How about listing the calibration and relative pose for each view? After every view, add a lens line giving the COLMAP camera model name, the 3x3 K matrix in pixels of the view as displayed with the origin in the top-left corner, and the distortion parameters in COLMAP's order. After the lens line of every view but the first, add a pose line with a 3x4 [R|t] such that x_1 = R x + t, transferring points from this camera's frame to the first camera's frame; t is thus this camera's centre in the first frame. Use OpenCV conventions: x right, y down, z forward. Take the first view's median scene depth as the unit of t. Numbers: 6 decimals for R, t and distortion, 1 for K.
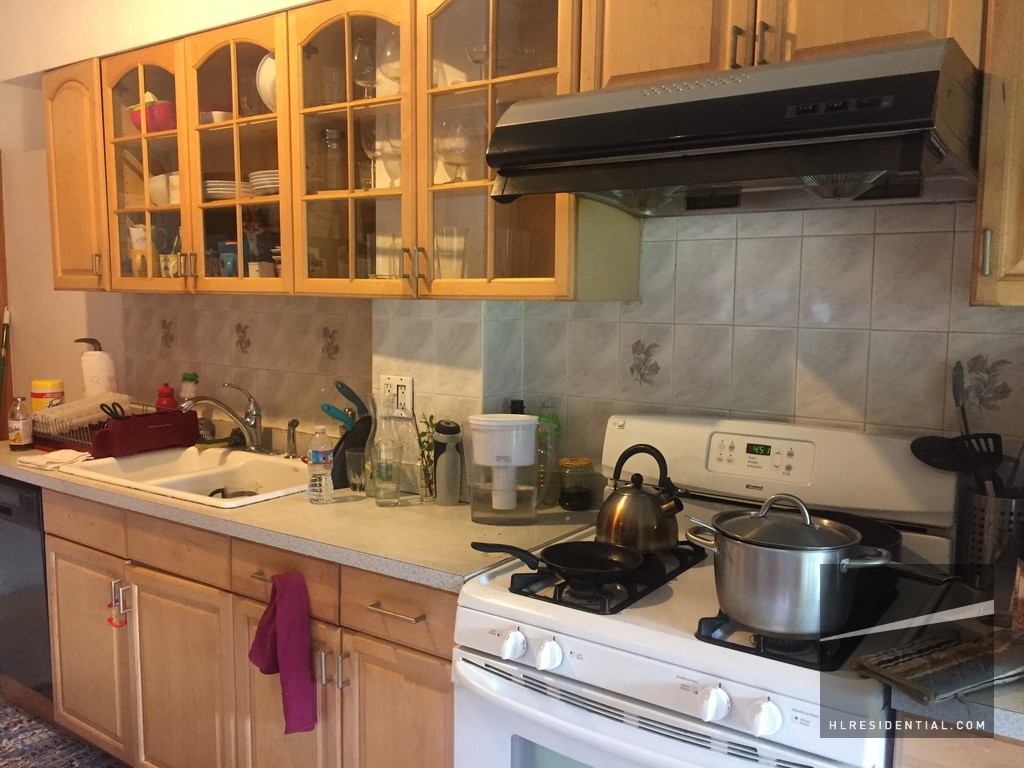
lens RADIAL K [[870.3, 0, 516.6], [0, 870.3, 381.7], [0, 0, 1]] dist [0.077188, -0.099299]
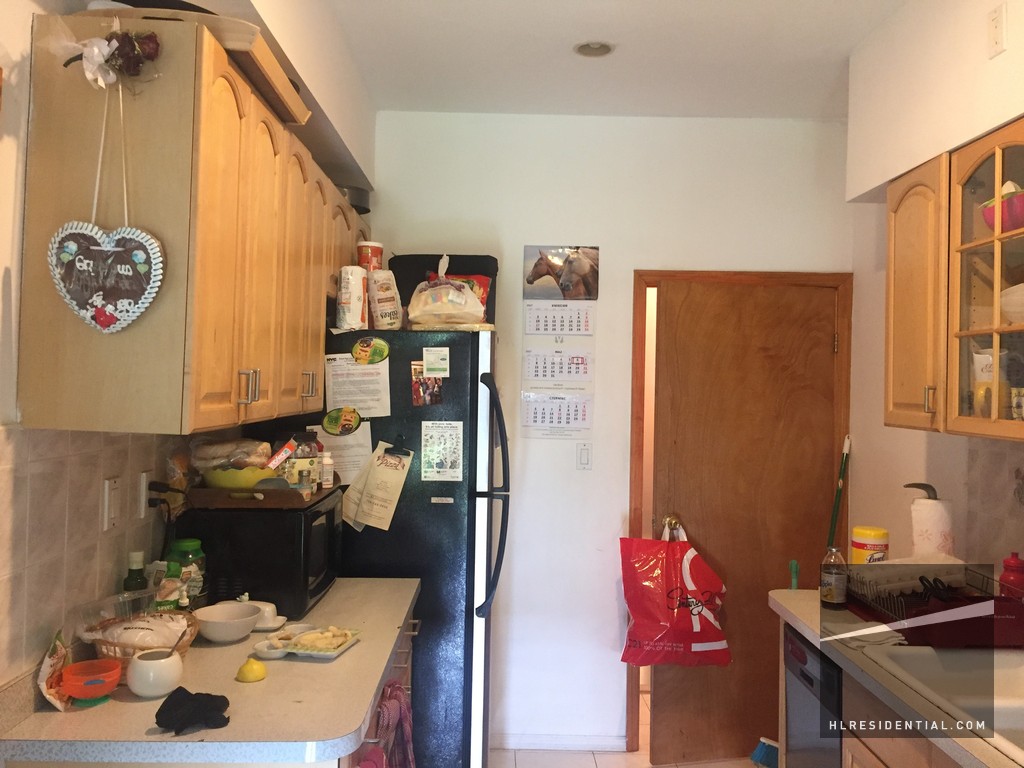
lens RADIAL K [[870.3, 0, 510.5], [0, 870.3, 382.2], [0, 0, 1]] dist [0.077188, -0.099299]
pose [[0.595196, -0.000348, -0.803581, -0.063185], [-0.097693, 0.992551, -0.072789, -0.063333], [0.797620, 0.121828, 0.590728, 0.253614]]
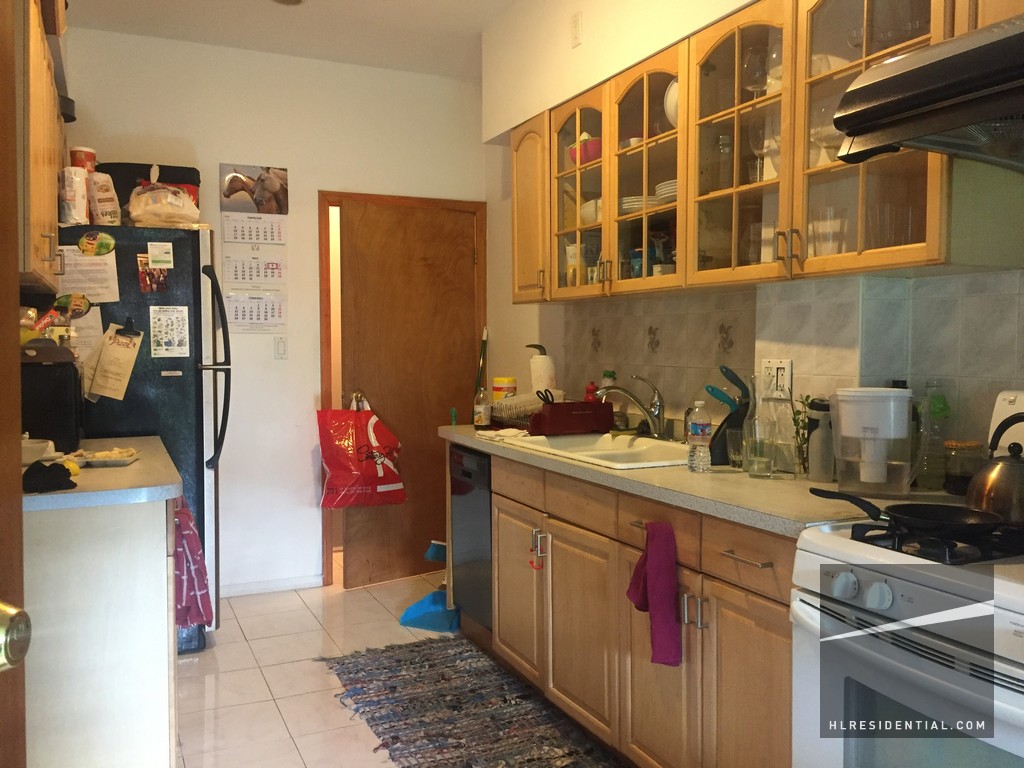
lens RADIAL K [[870.3, 0, 513.2], [0, 870.3, 381.8], [0, 0, 1]] dist [0.077188, -0.099299]
pose [[0.868057, 0.011773, -0.496326, 0.109846], [-0.041876, 0.997892, -0.049569, 0.086211], [0.494696, 0.063813, 0.866720, -0.063211]]
